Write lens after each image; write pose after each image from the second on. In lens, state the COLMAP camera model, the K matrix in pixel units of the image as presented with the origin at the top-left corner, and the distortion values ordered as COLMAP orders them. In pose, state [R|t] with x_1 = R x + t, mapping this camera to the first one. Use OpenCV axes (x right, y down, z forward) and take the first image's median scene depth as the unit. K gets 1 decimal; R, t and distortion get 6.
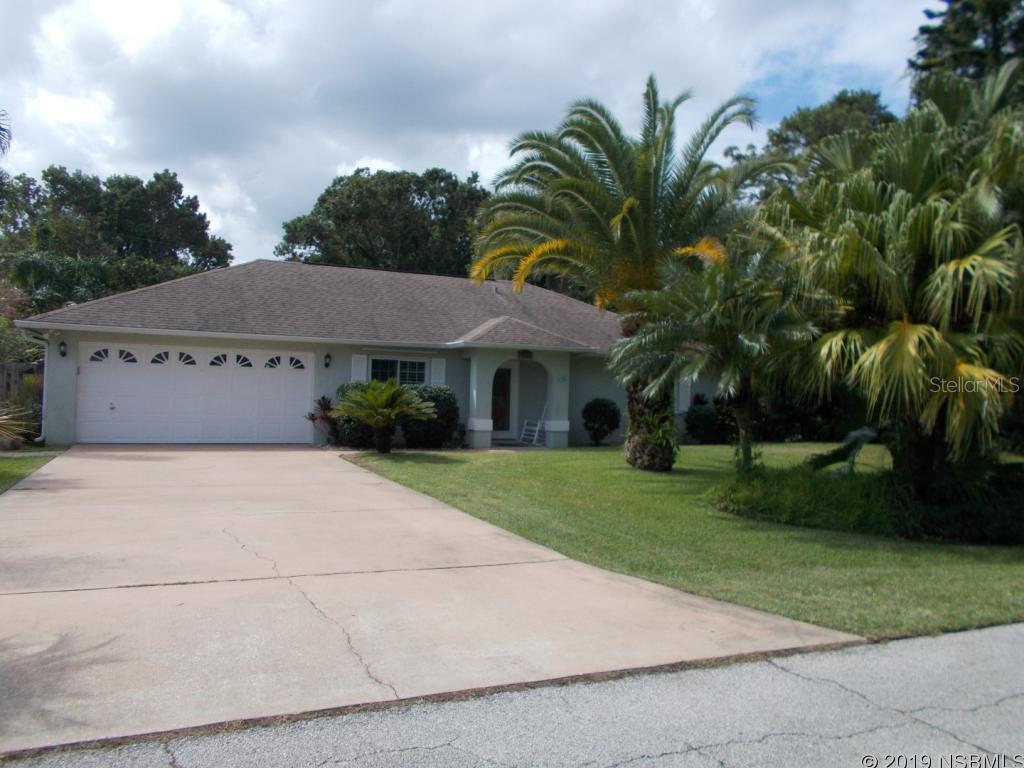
lens RADIAL K [[790.2, 0, 518.9], [0, 790.2, 368.4], [0, 0, 1]] dist [0.044272, -0.049364]
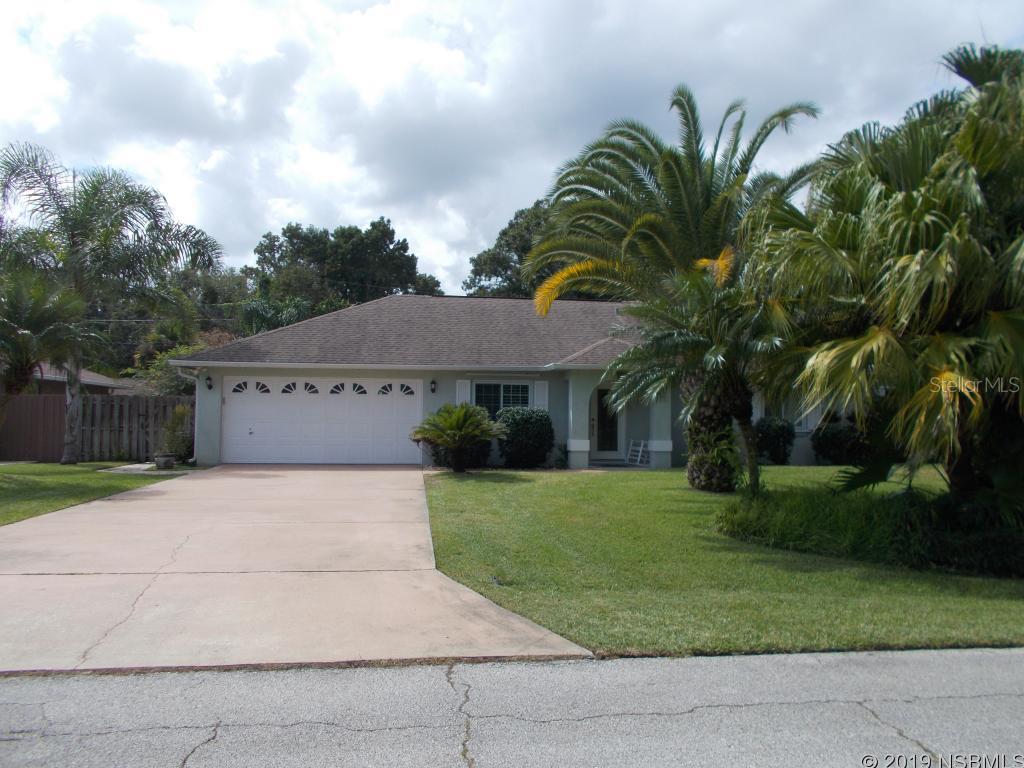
lens RADIAL K [[790.2, 0, 518.9], [0, 790.2, 368.4], [0, 0, 1]] dist [0.044272, -0.049364]
pose [[0.957852, -0.035379, -0.285076, 0.204239], [0.027308, 0.999107, -0.032239, 0.004339], [0.285962, 0.023095, 0.957963, 0.006237]]
